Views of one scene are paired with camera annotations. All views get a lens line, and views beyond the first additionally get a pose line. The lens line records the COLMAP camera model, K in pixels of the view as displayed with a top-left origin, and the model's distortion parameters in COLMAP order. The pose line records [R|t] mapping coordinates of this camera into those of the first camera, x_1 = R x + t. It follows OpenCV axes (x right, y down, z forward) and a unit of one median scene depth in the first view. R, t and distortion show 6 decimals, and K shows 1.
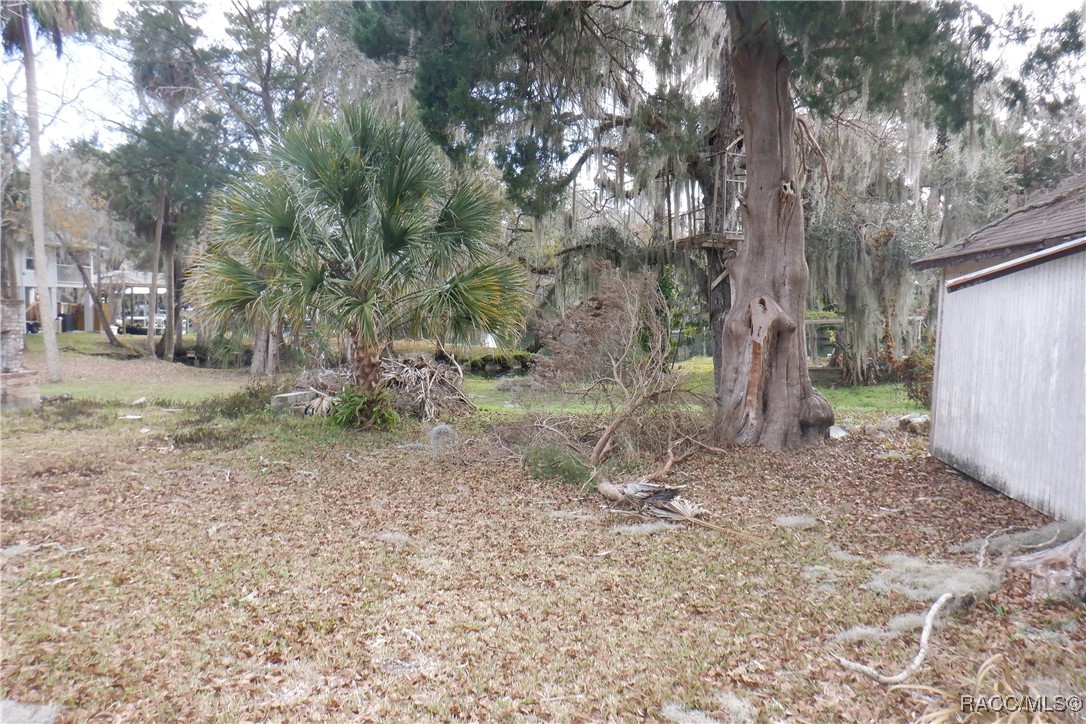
lens RADIAL K [[884.2, 0, 545.2], [0, 884.2, 363.4], [0, 0, 1]] dist [-0.020044, -0.001754]
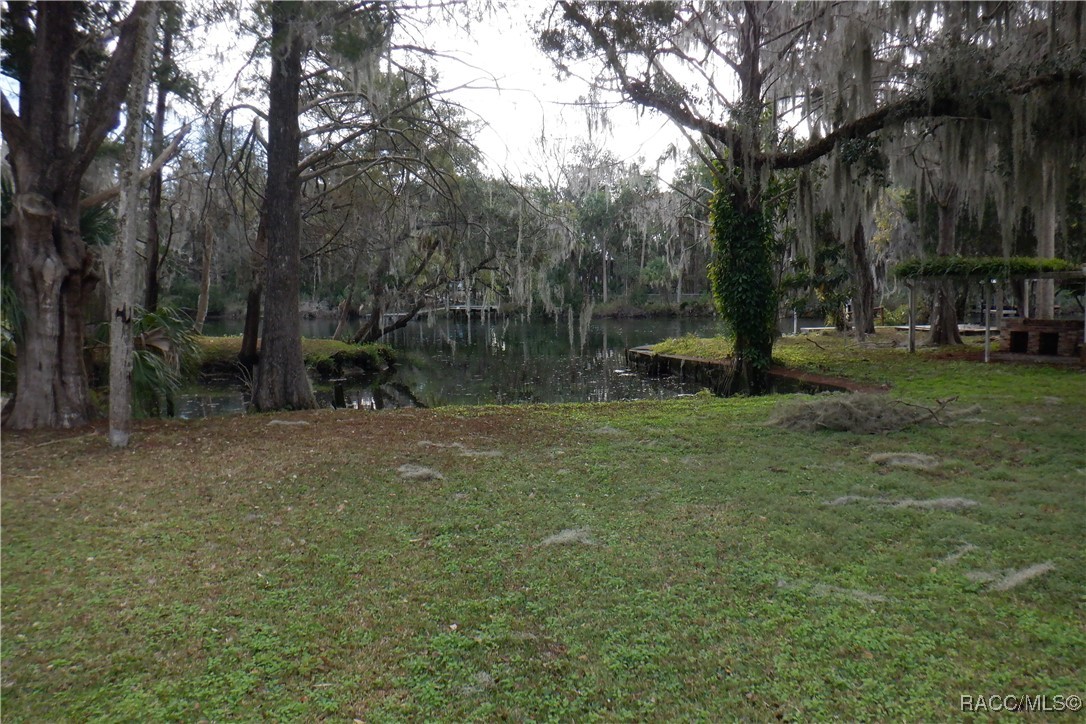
lens RADIAL K [[884.2, 0, 549.1], [0, 884.2, 363.9], [0, 0, 1]] dist [-0.020044, -0.001754]
pose [[0.900133, -0.054707, 0.432166, -1.335531], [0.047914, 0.998497, 0.026601, -0.066059], [-0.432971, -0.003237, 0.901402, 2.670115]]
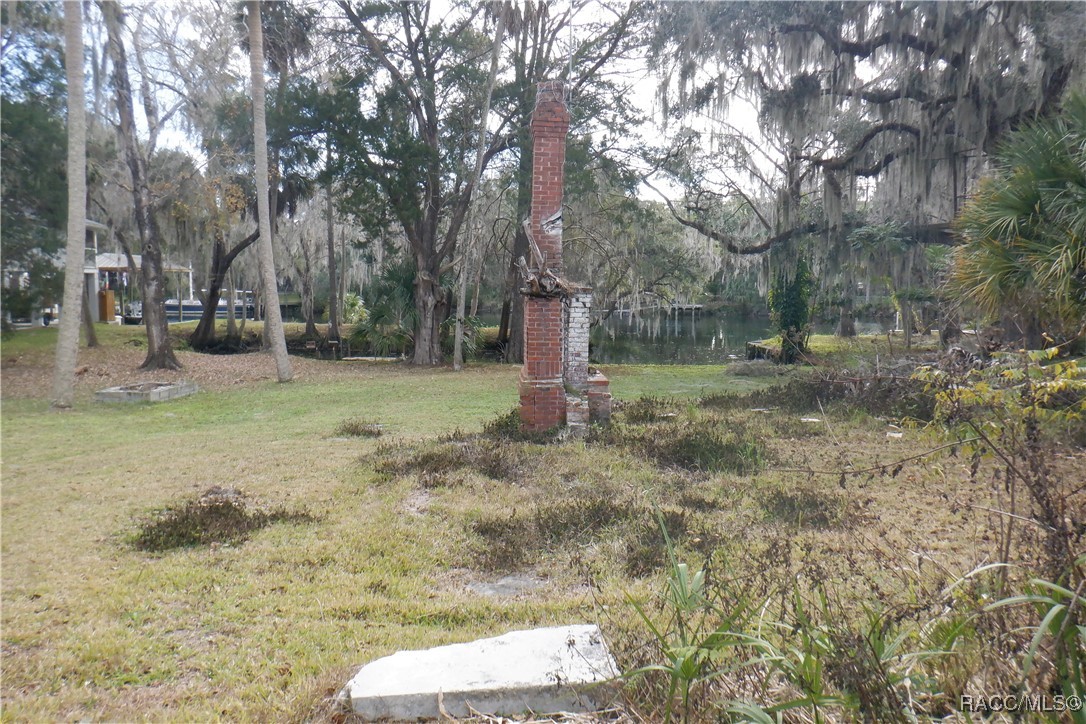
lens RADIAL K [[884.2, 0, 545.4], [0, 884.2, 367.0], [0, 0, 1]] dist [-0.020044, -0.001754]
pose [[0.984833, -0.027736, 0.171275, -1.645762], [0.023114, 0.999314, 0.028925, -0.042174], [-0.171960, -0.024528, 0.984798, 0.348203]]
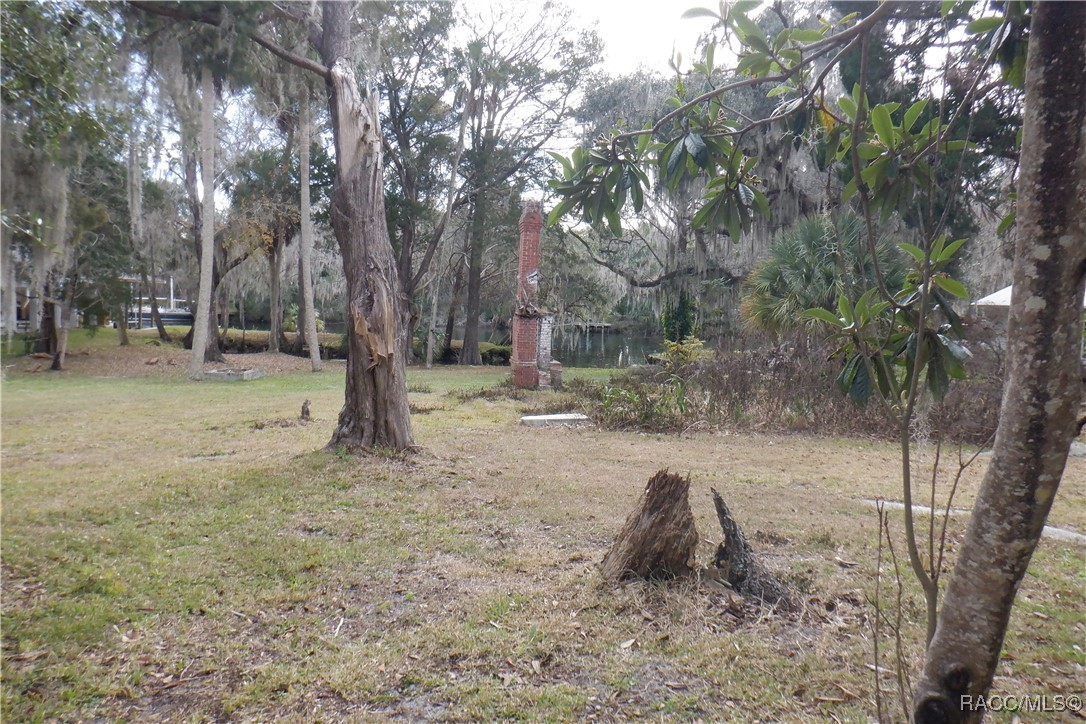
lens RADIAL K [[884.2, 0, 544.6], [0, 884.2, 366.3], [0, 0, 1]] dist [-0.020044, -0.001754]
pose [[0.962525, -0.005308, 0.271142, -2.127561], [0.002351, 0.999934, 0.011228, 0.009371], [-0.271184, -0.010169, 0.962474, -0.964950]]
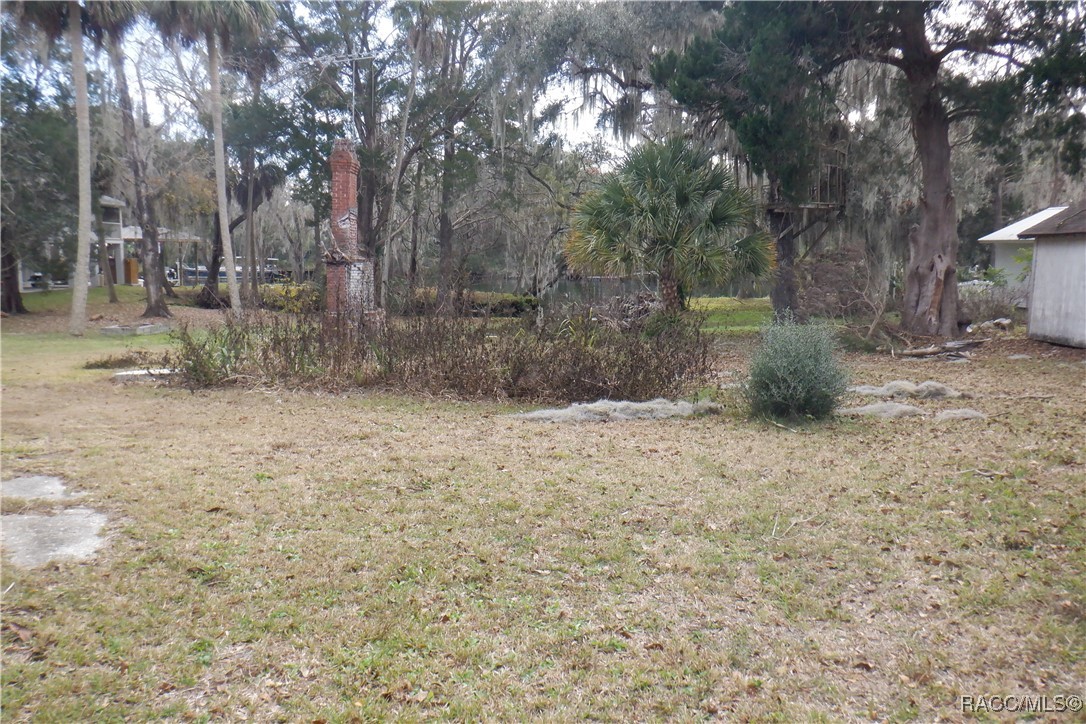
lens RADIAL K [[884.2, 0, 547.3], [0, 884.2, 363.3], [0, 0, 1]] dist [-0.020044, -0.001754]
pose [[0.991307, -0.026163, 0.128939, -1.071790], [0.018468, 0.997996, 0.060520, 0.033531], [-0.130264, -0.057613, 0.989804, -0.946429]]
